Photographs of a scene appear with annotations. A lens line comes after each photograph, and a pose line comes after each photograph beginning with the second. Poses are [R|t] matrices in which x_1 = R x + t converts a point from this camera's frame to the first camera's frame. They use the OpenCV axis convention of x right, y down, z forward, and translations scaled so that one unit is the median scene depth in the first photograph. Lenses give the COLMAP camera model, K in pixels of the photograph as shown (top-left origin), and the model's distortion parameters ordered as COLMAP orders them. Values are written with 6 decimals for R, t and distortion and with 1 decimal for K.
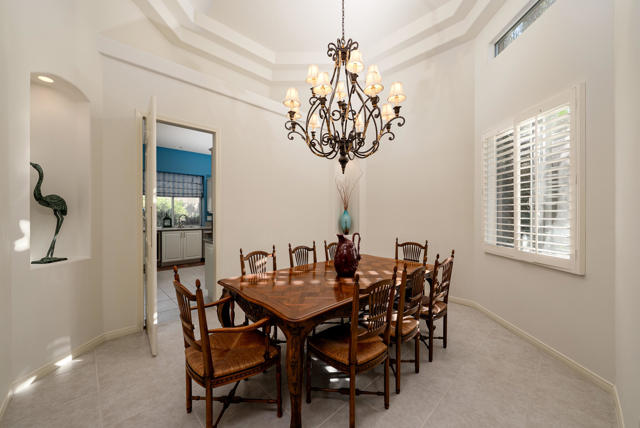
lens RADIAL K [[237.0, 0, 320.0], [0, 237.0, 214.0], [0, 0, 1]] dist [0.014144, -0.000087]
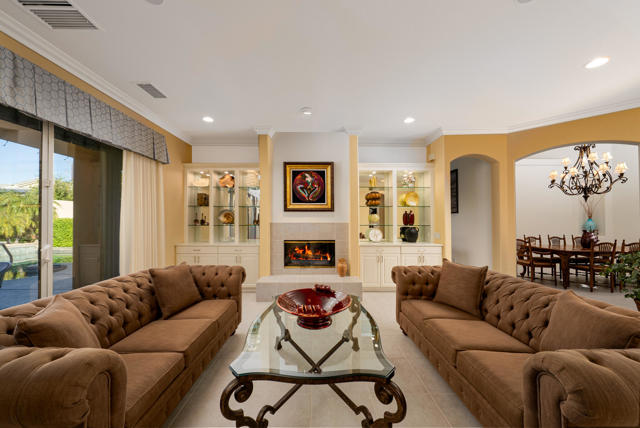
lens RADIAL K [[237.0, 0, 320.0], [0, 237.0, 214.0], [0, 0, 1]] dist [0.014144, -0.000087]
pose [[0.735404, -0.011717, -0.677528, -0.192643], [-0.006611, 0.999679, -0.024463, 0.006945], [0.677597, 0.022469, 0.735090, -2.204649]]
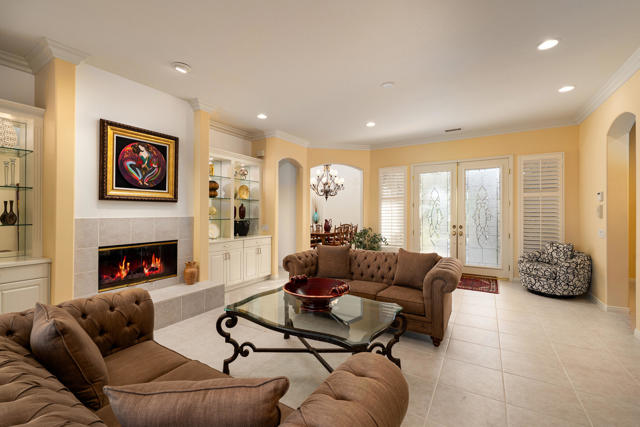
lens RADIAL K [[286.5, 0, 320.0], [0, 286.5, 213.5], [0, 0, 1]] dist [-0.000429, 0.000050]
pose [[0.959936, 0.004060, 0.280191, -1.055416], [-0.003512, 0.999991, -0.002455, 0.008795], [-0.280198, 0.001372, 0.959941, -2.665692]]
